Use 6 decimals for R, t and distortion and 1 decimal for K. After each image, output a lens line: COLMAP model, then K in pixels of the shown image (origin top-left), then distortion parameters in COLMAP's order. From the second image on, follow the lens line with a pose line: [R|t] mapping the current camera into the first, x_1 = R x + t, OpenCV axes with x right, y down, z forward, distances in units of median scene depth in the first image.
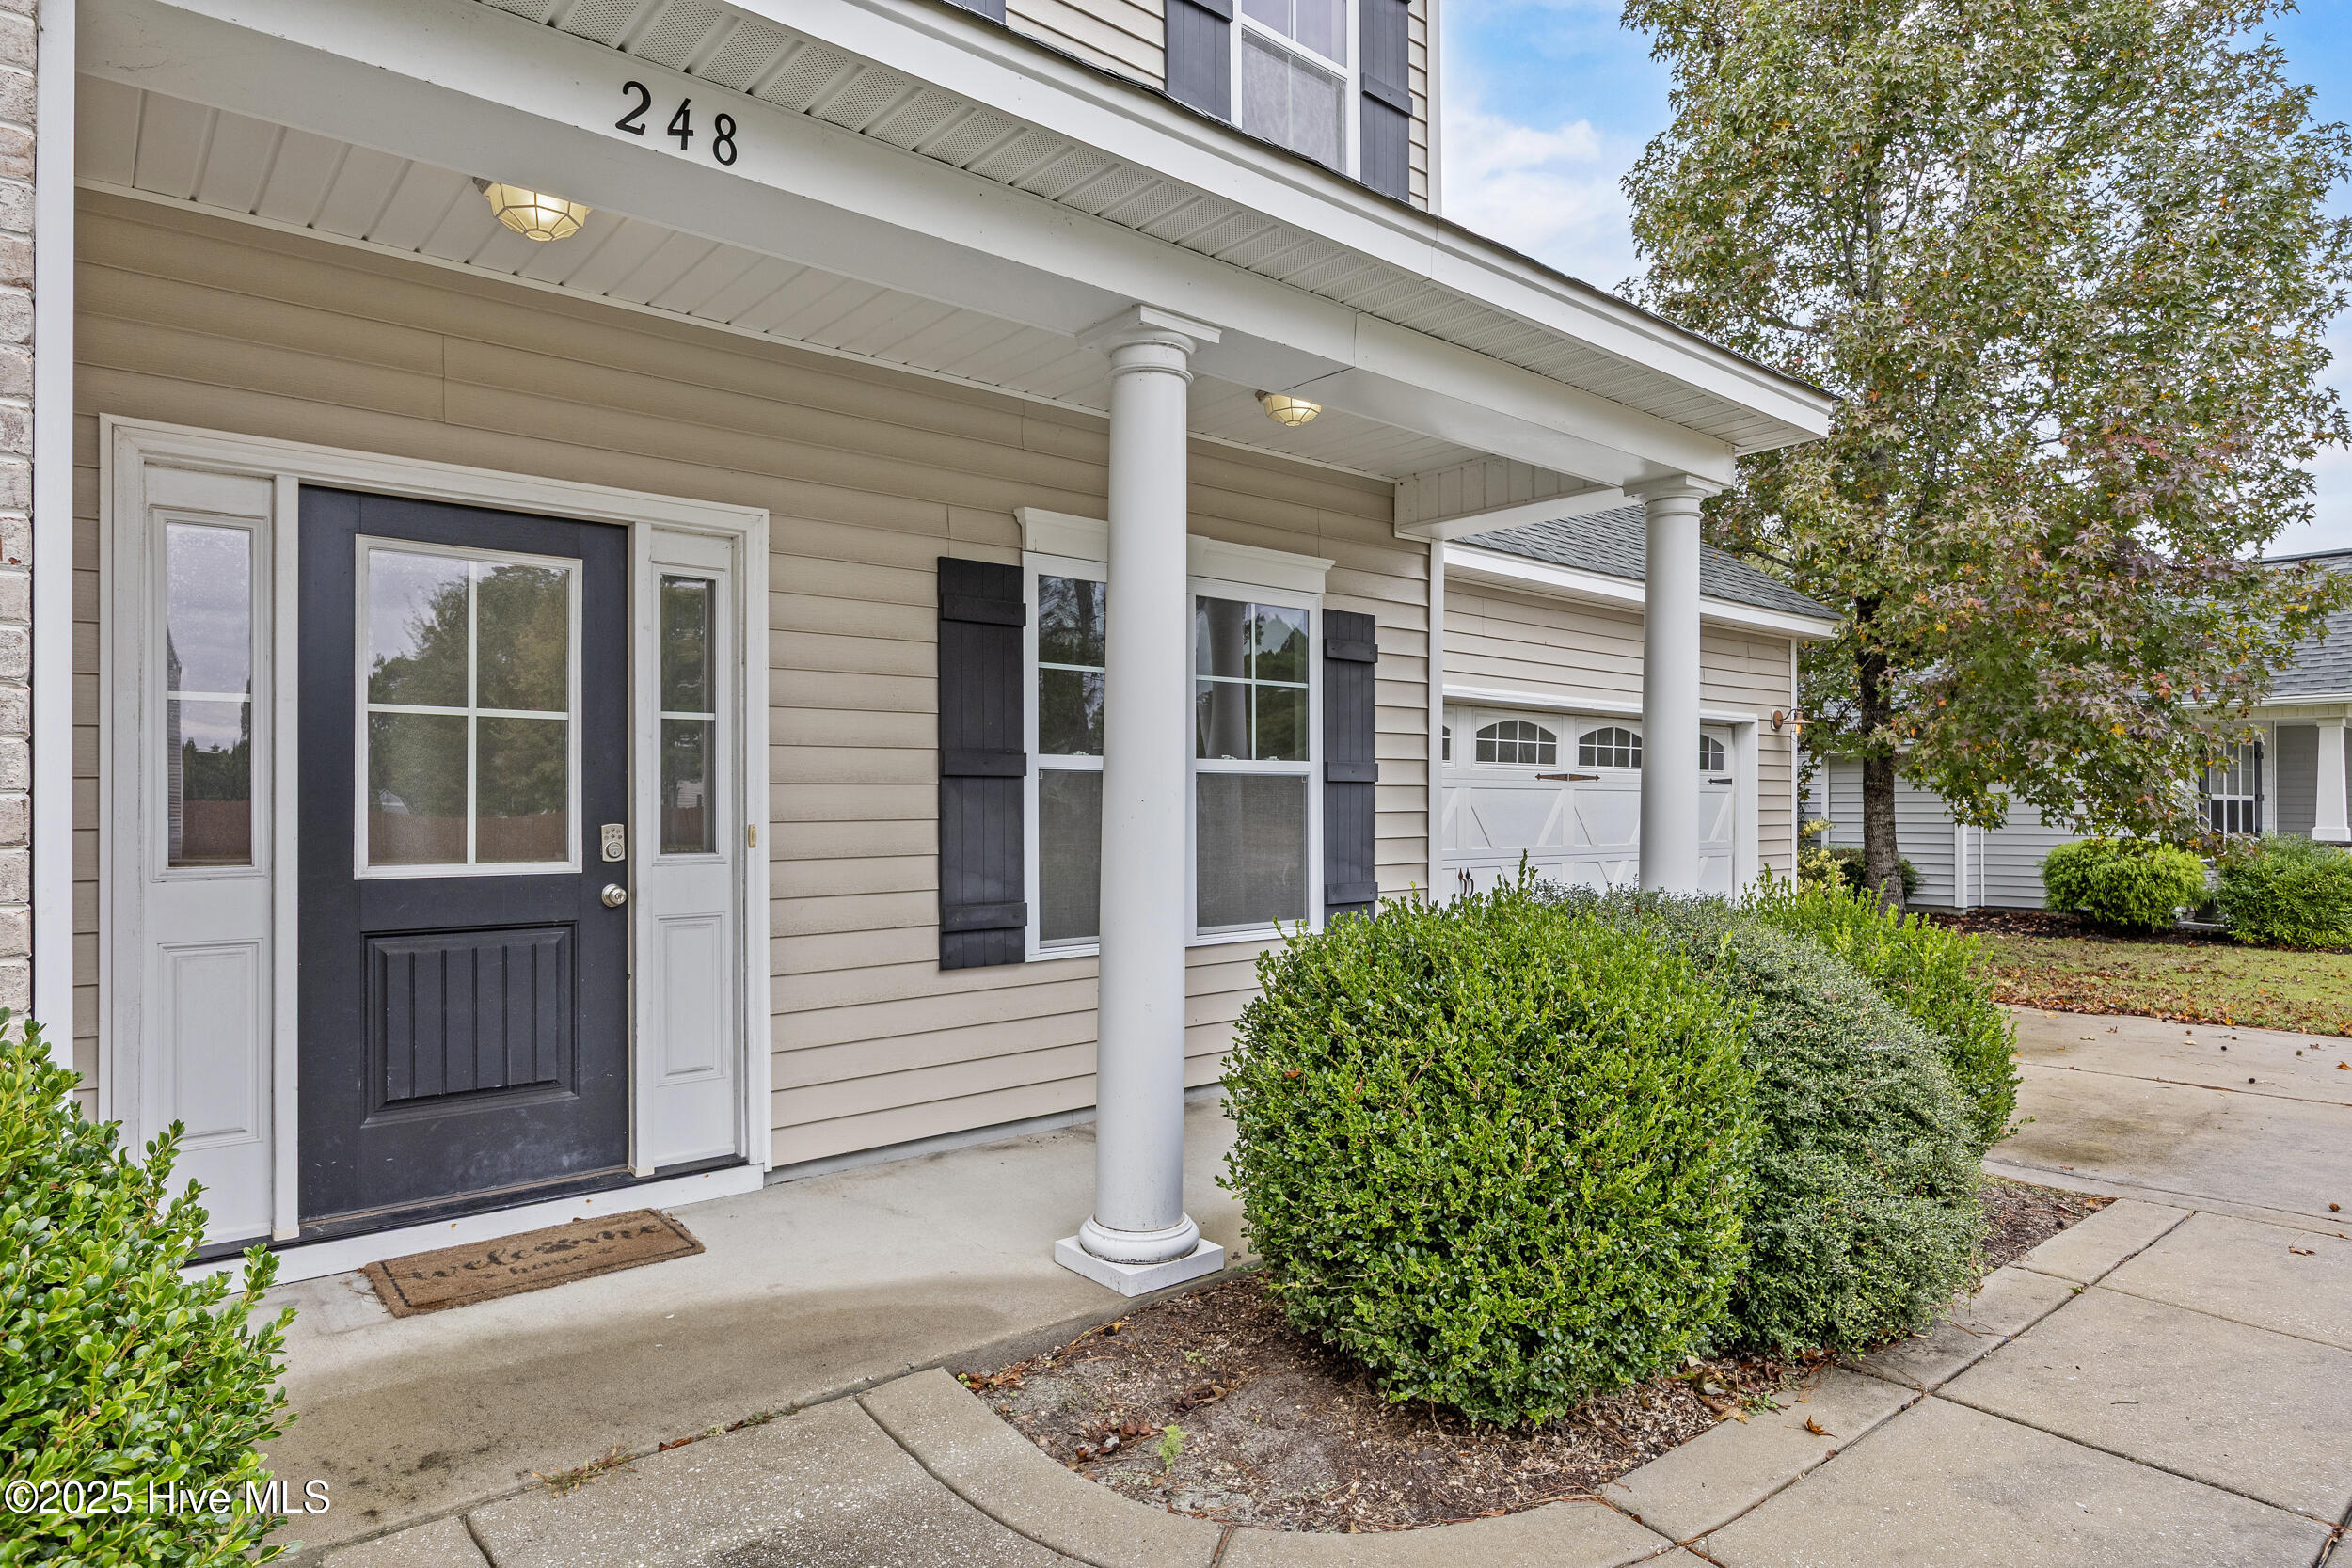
lens RADIAL K [[1312.6, 0, 1176.0], [0, 1312.6, 784.0], [0, 0, 1]] dist [-0.001339, -0.002528]
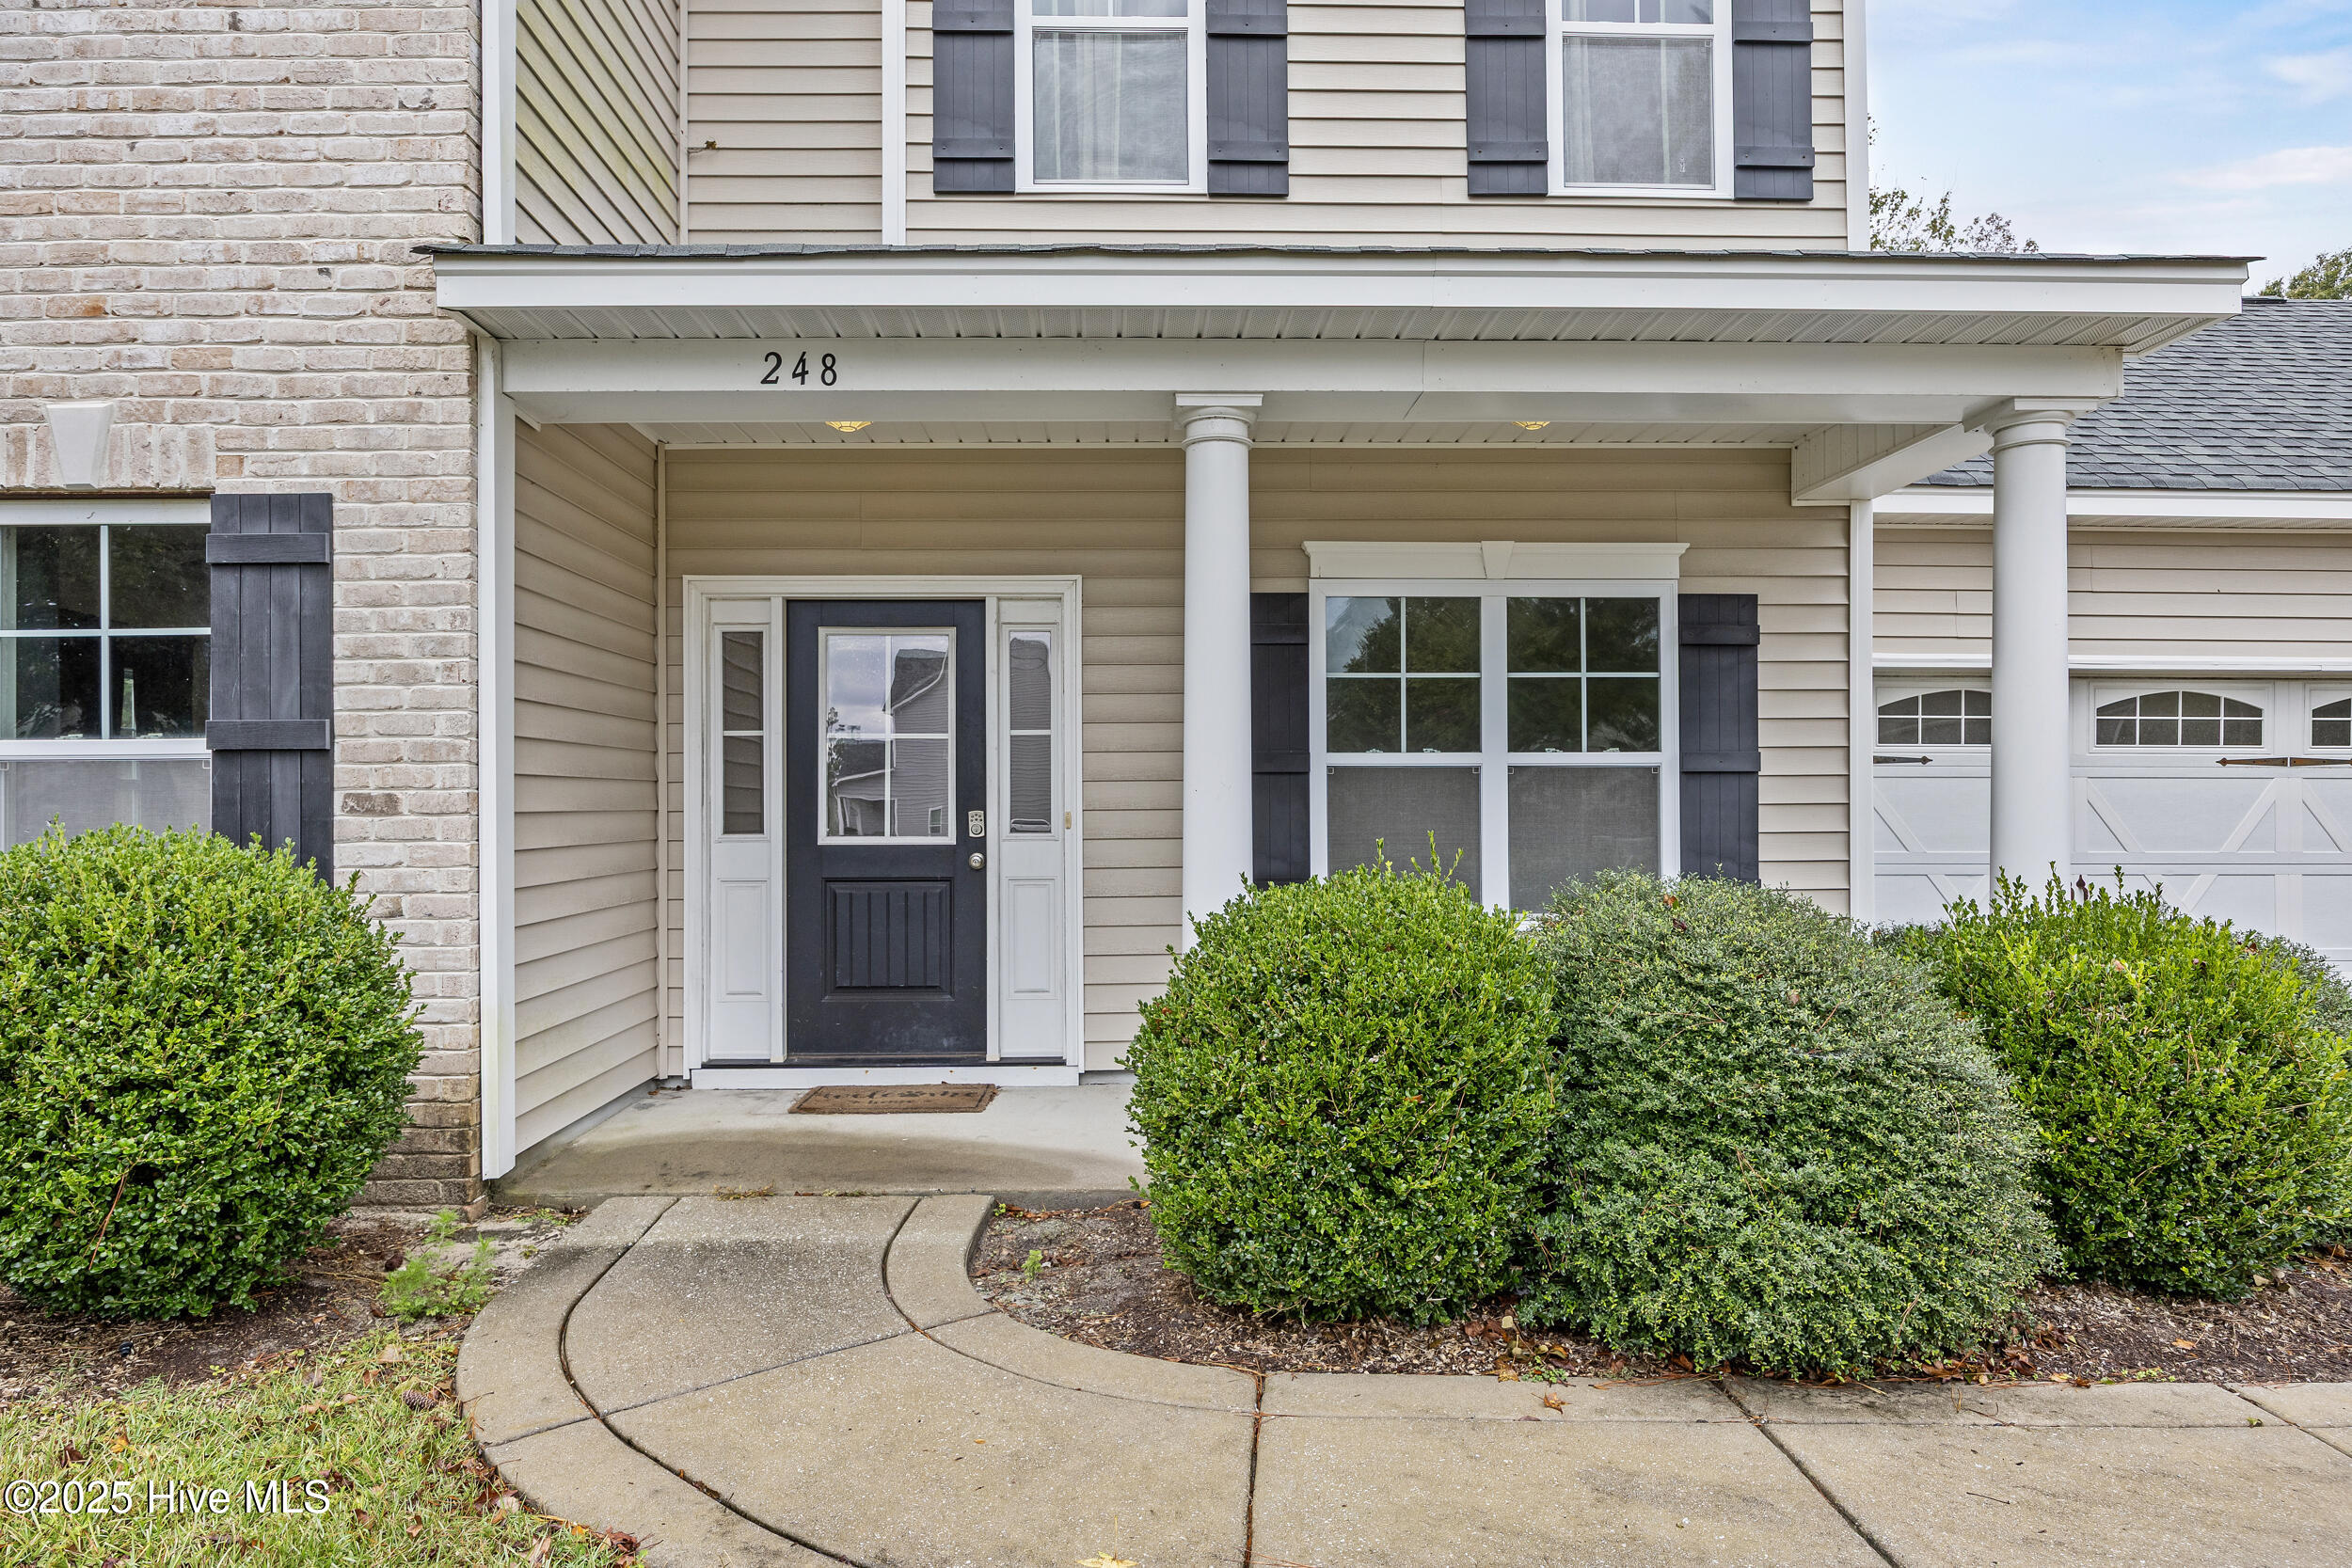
lens RADIAL K [[1312.6, 0, 1176.0], [0, 1312.6, 784.0], [0, 0, 1]] dist [-0.001339, -0.002528]
pose [[0.786883, -0.010685, -0.617009, 0.599766], [0.010792, 0.999935, -0.003552, 0.008279], [0.617007, -0.003864, 0.786948, 0.013740]]
